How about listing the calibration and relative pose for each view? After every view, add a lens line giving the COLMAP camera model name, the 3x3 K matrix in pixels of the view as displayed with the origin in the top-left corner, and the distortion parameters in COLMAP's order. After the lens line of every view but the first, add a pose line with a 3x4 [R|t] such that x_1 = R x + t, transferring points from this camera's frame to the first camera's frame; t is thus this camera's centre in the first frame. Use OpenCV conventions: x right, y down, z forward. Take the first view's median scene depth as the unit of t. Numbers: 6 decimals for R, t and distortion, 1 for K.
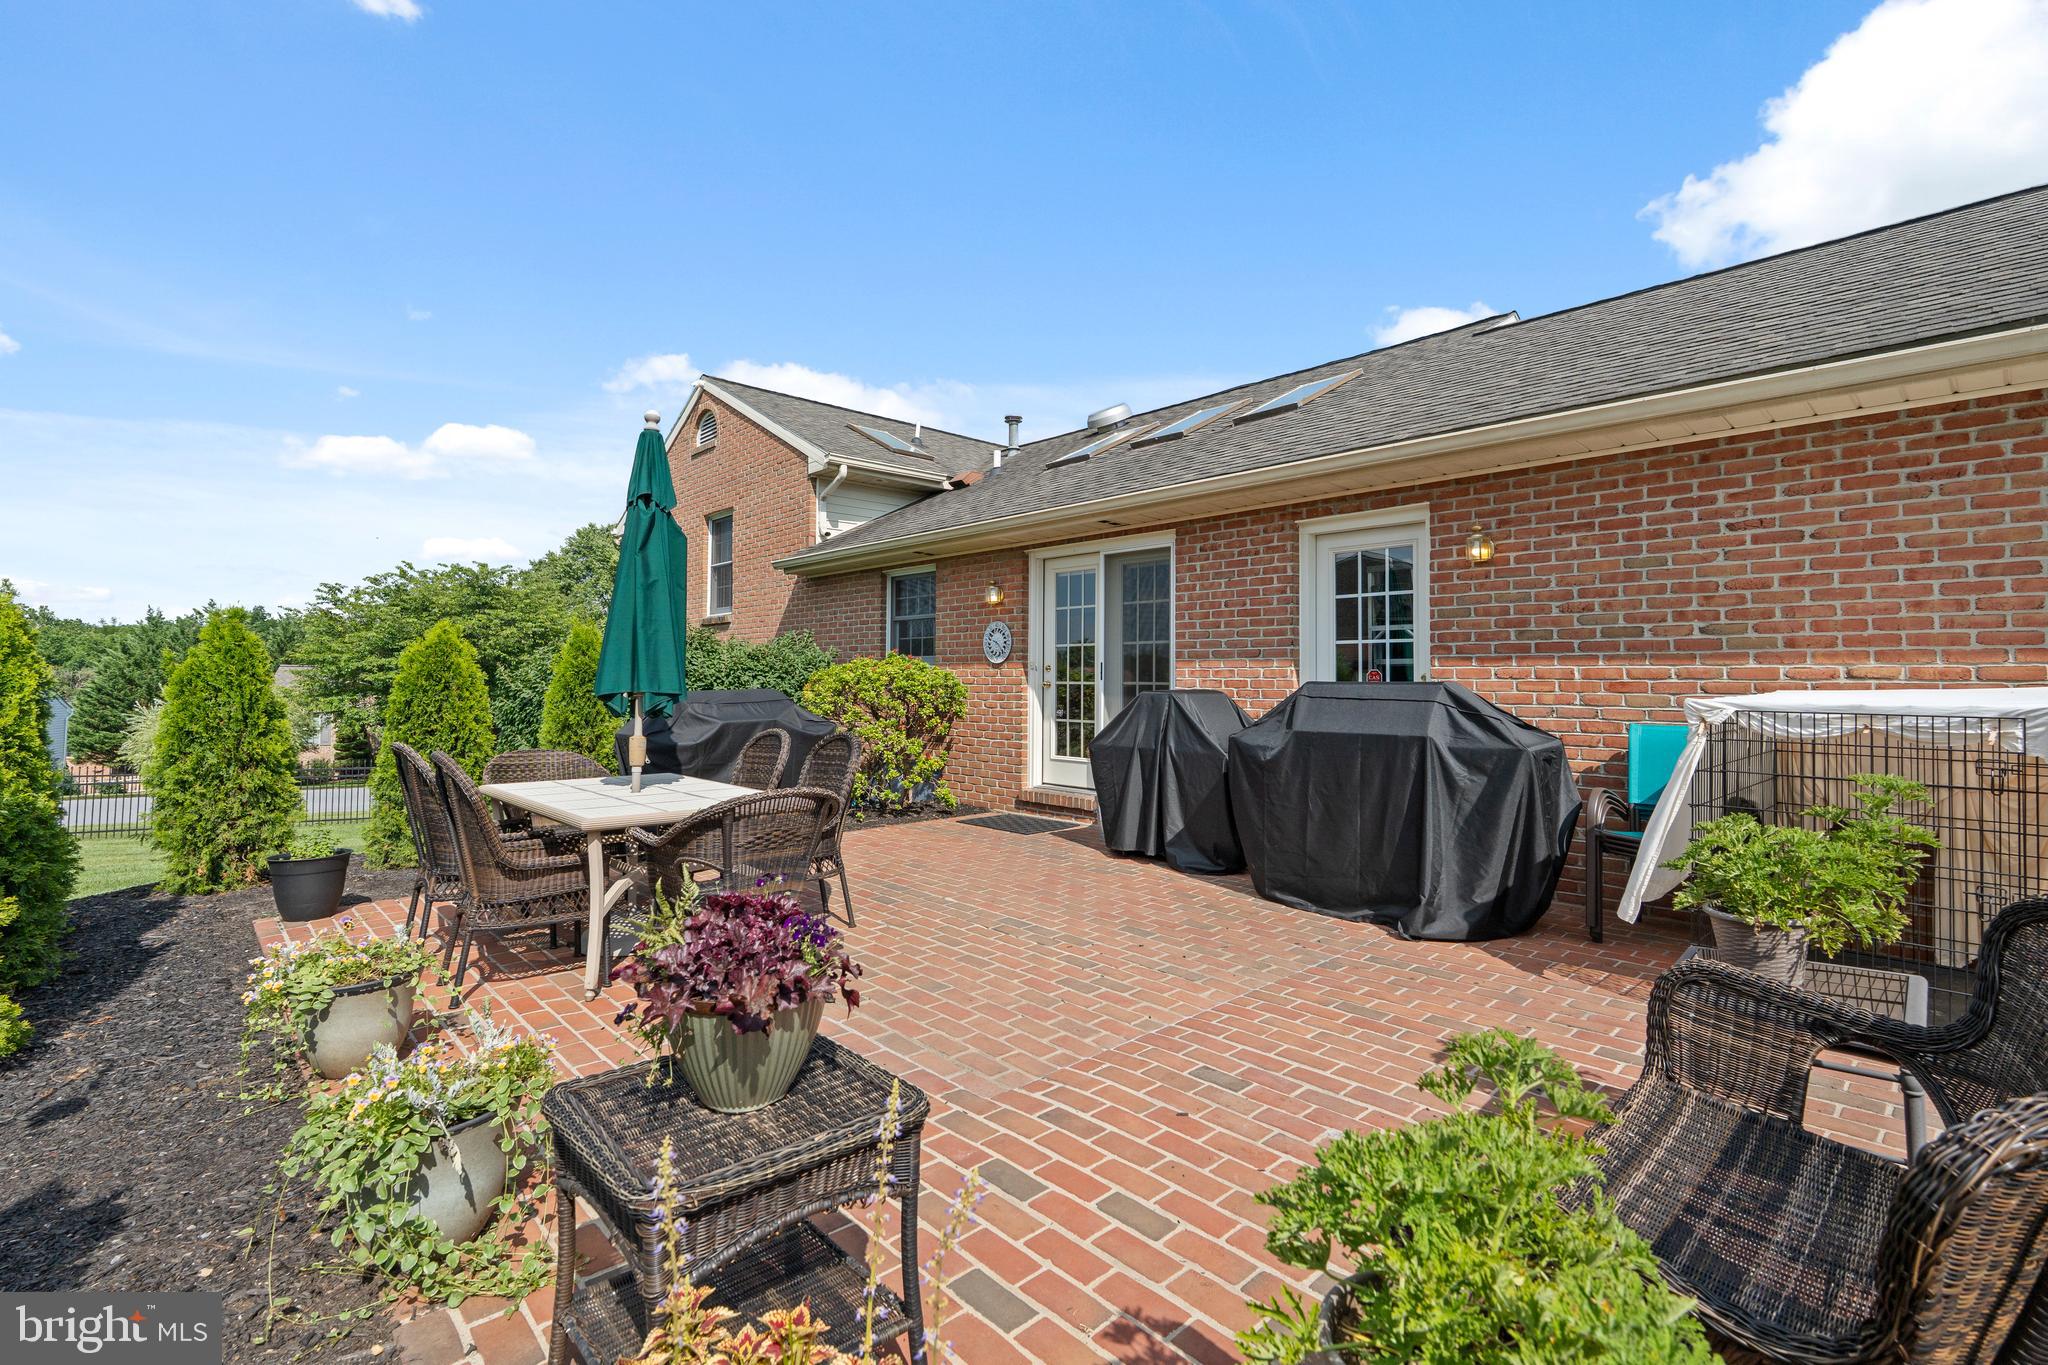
lens RADIAL K [[896.8, 0, 1024.0], [0, 896.8, 682.5], [0, 0, 1]] dist [-0.003770, -0.000086]
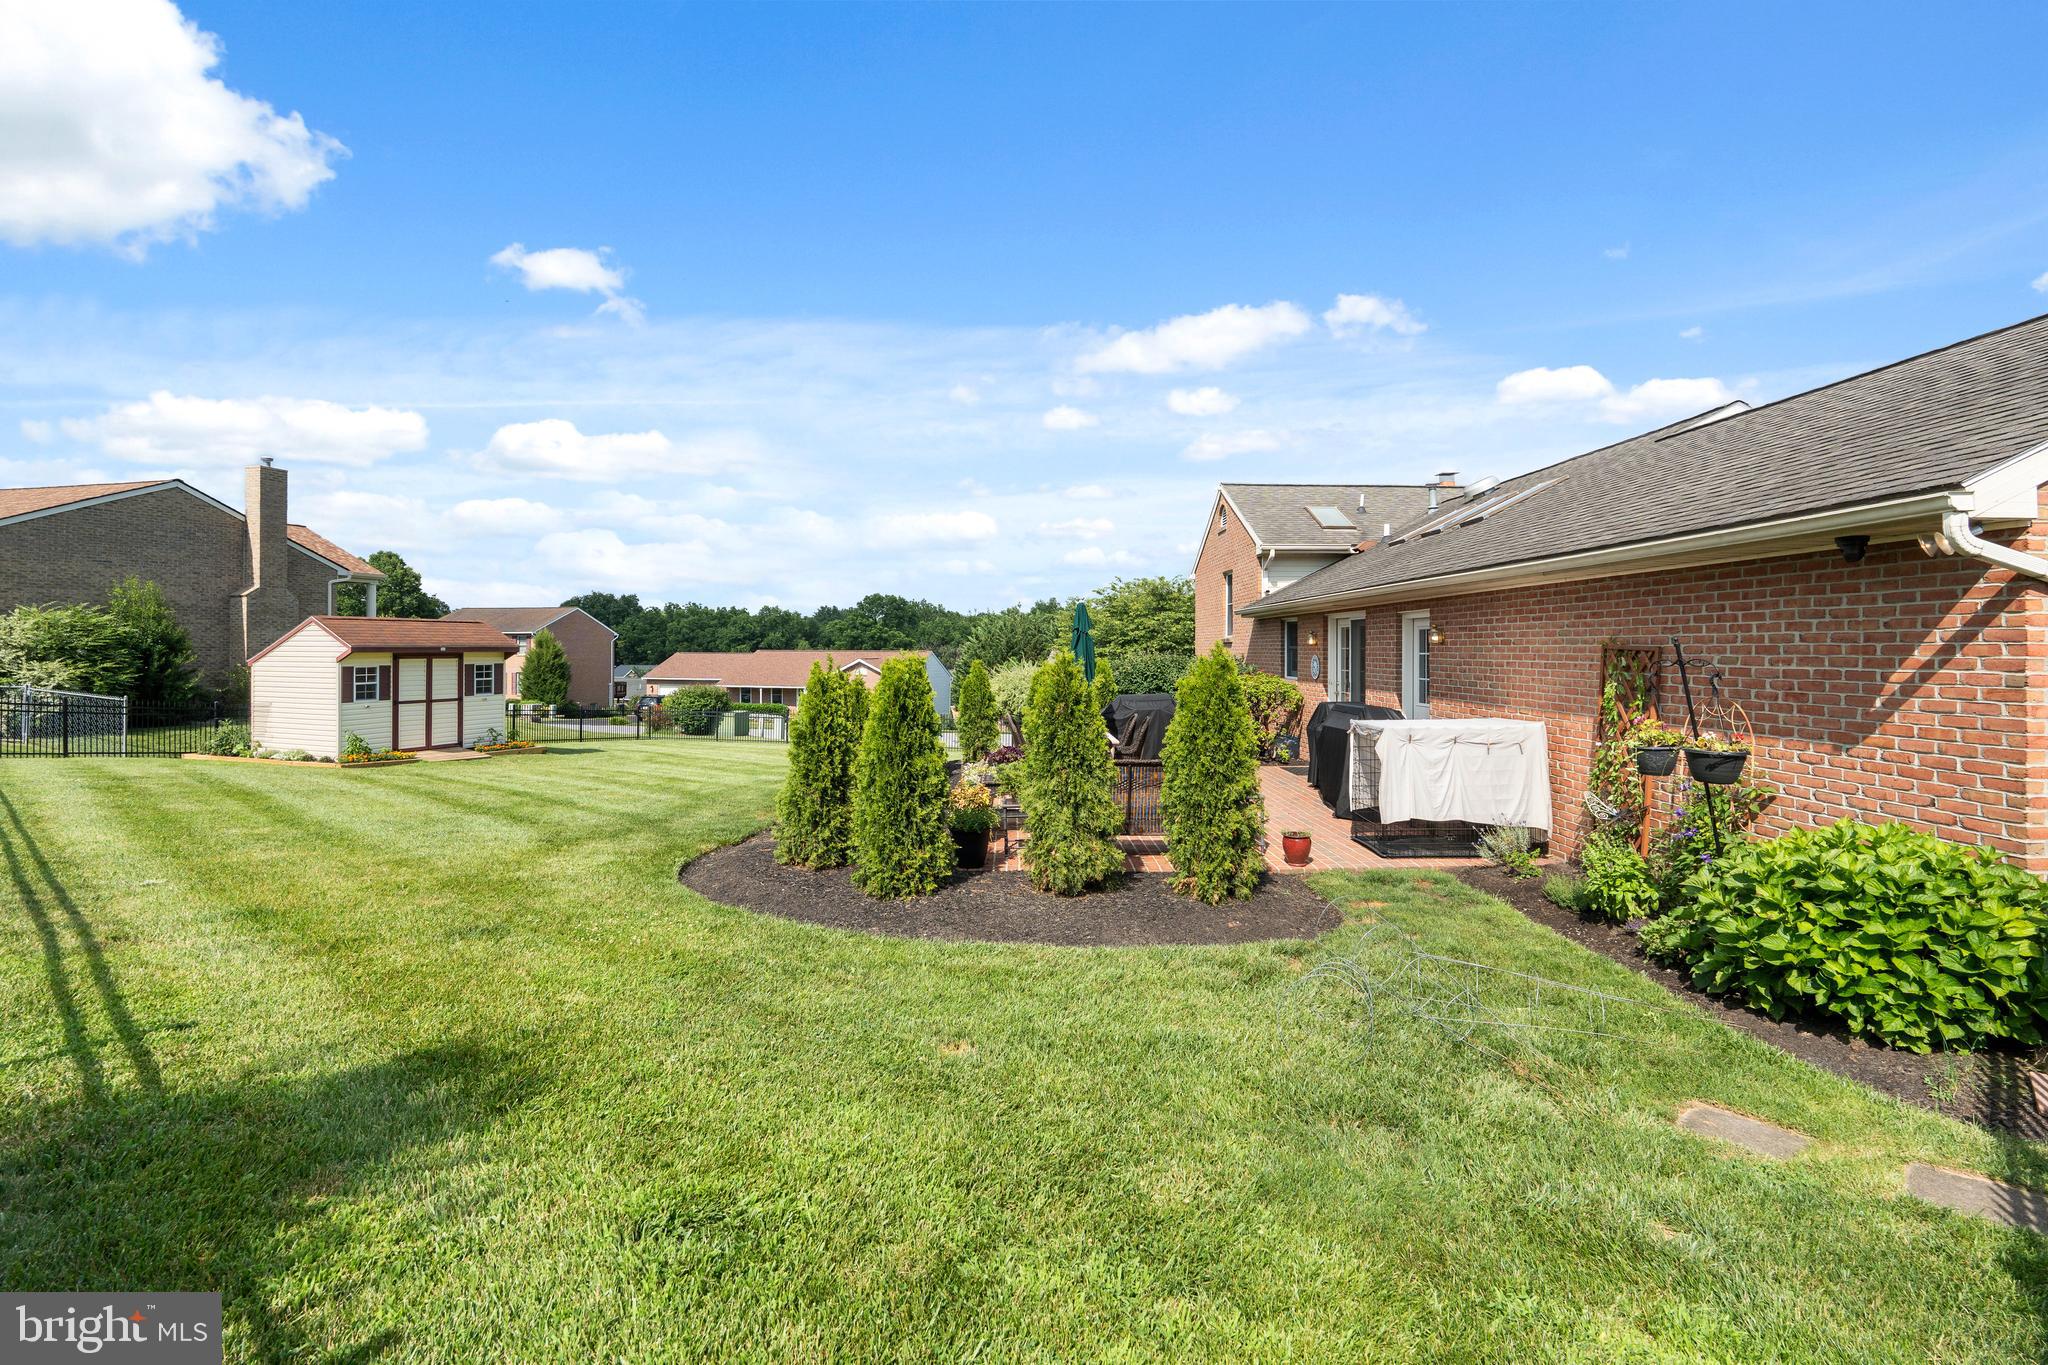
lens RADIAL K [[927.5, 0, 1021.9], [0, 927.5, 675.7], [0, 0, 1]] dist [0.002007, -0.000052]
pose [[0.735292, 0.017058, -0.677535, 0.573362], [-0.002015, 0.999734, 0.022983, -0.052023], [0.677747, -0.015534, 0.735131, -0.506733]]
